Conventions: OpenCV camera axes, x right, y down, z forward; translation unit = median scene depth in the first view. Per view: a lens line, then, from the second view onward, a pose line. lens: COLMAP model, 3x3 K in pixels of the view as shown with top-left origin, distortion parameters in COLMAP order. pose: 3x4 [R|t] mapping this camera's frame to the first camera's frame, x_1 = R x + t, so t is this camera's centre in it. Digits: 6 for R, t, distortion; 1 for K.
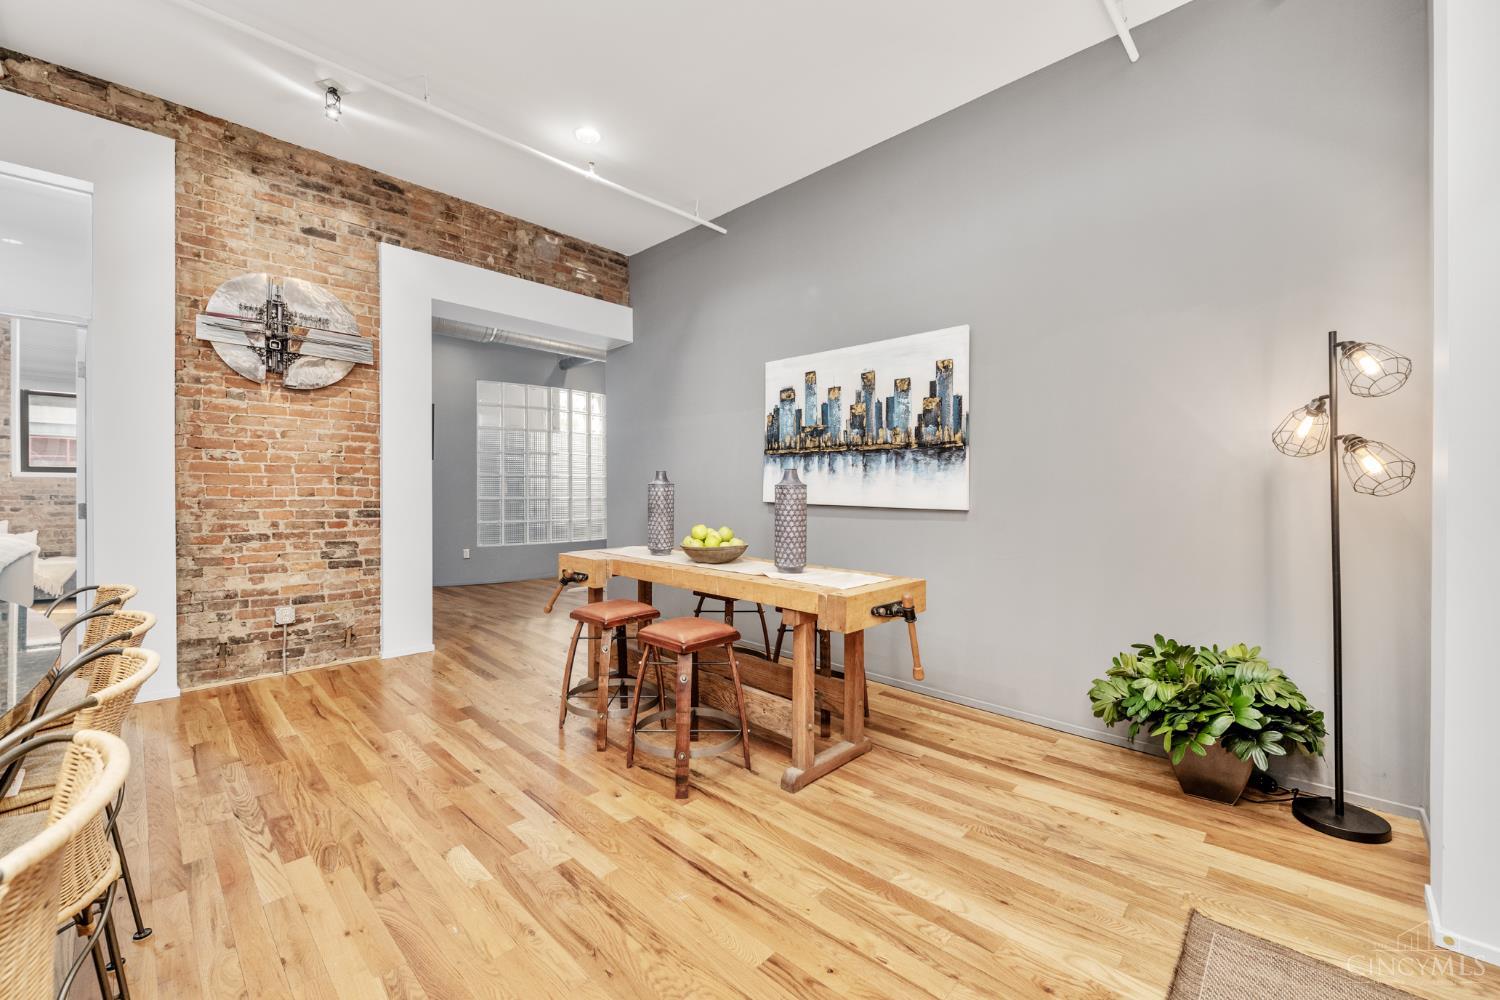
lens RADIAL K [[607.2, 0, 724.0], [0, 607.2, 492.7], [0, 0, 1]] dist [-0.000941, -0.000163]
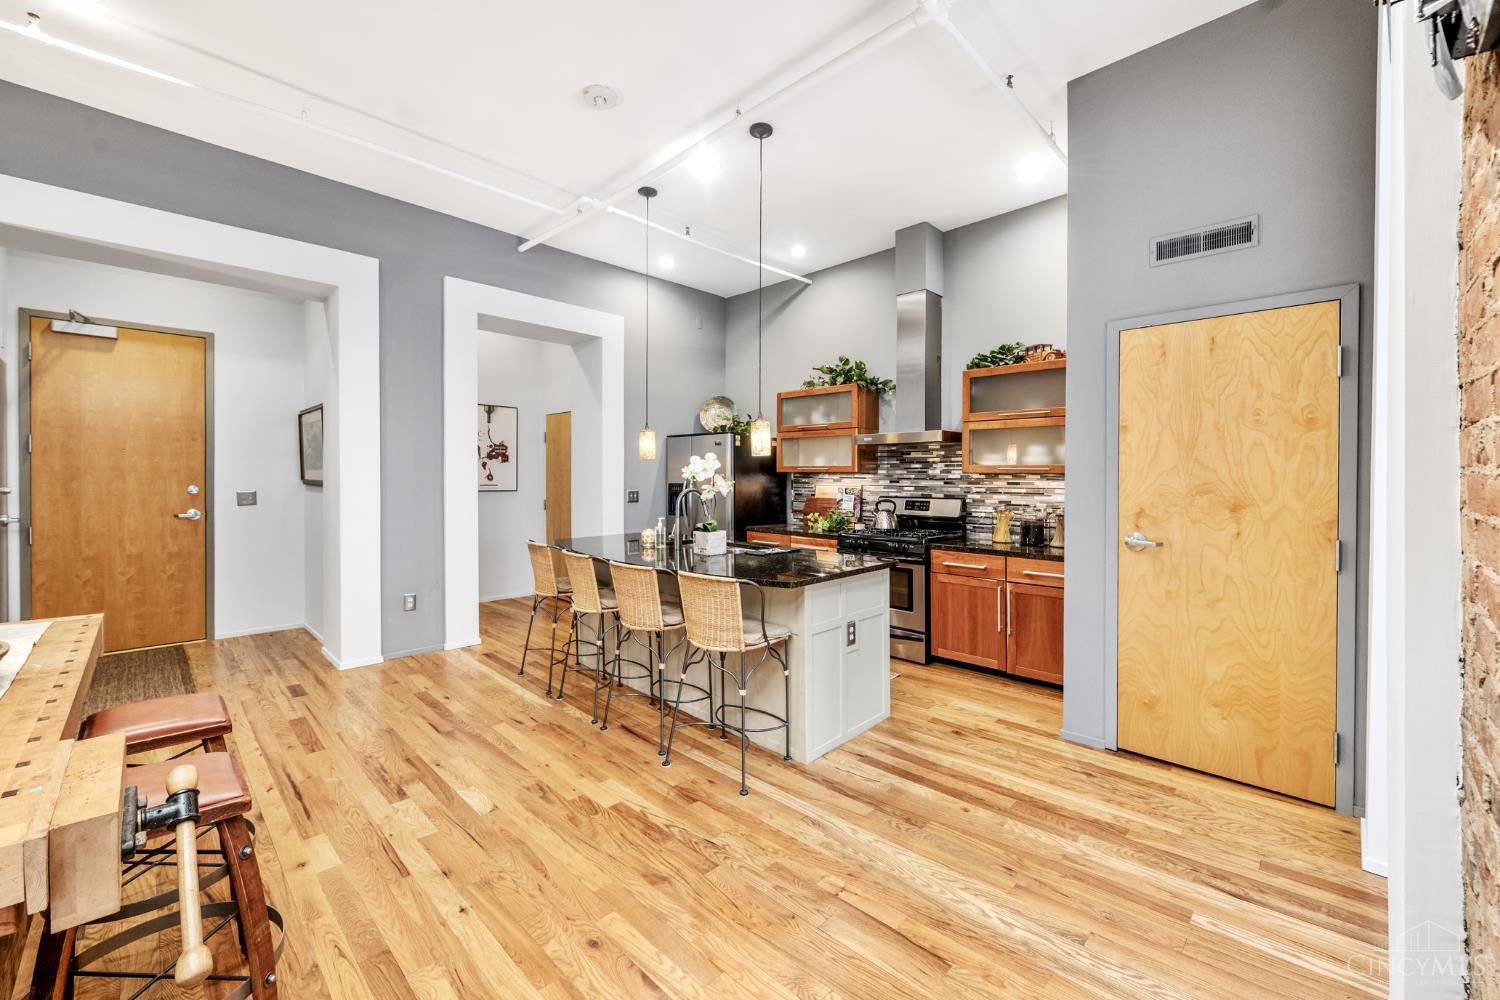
lens RADIAL K [[606.9, 0, 769.4], [0, 606.9, 486.7], [0, 0, 1]] dist [-0.007625, -0.000040]
pose [[-0.999115, -0.012415, -0.040187, -0.532147], [-0.013177, 0.999737, 0.018744, -0.045701], [0.039943, 0.019257, -0.999016, 1.238984]]
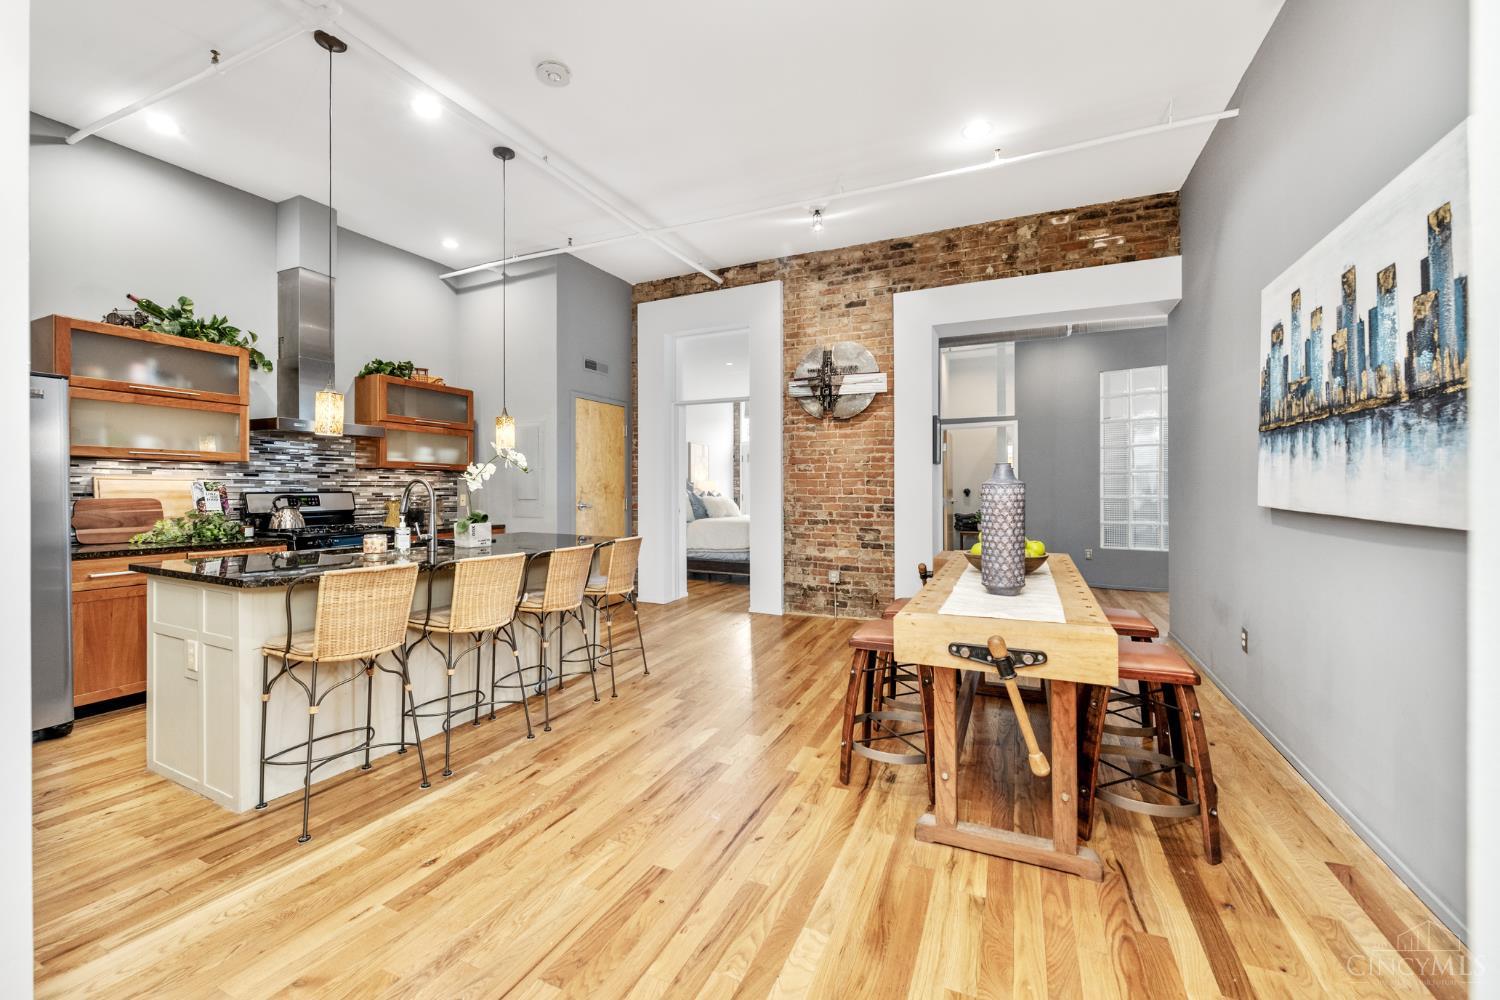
lens RADIAL K [[590.4, 0, 738.1], [0, 590.4, 488.4], [0, 0, 1]] dist [-0.010239, -0.000243]
pose [[0.349586, -0.005748, -0.936887, 0.533615], [0.000288, 0.999982, -0.006028, -0.000313], [0.936904, 0.001838, 0.349581, 0.306310]]
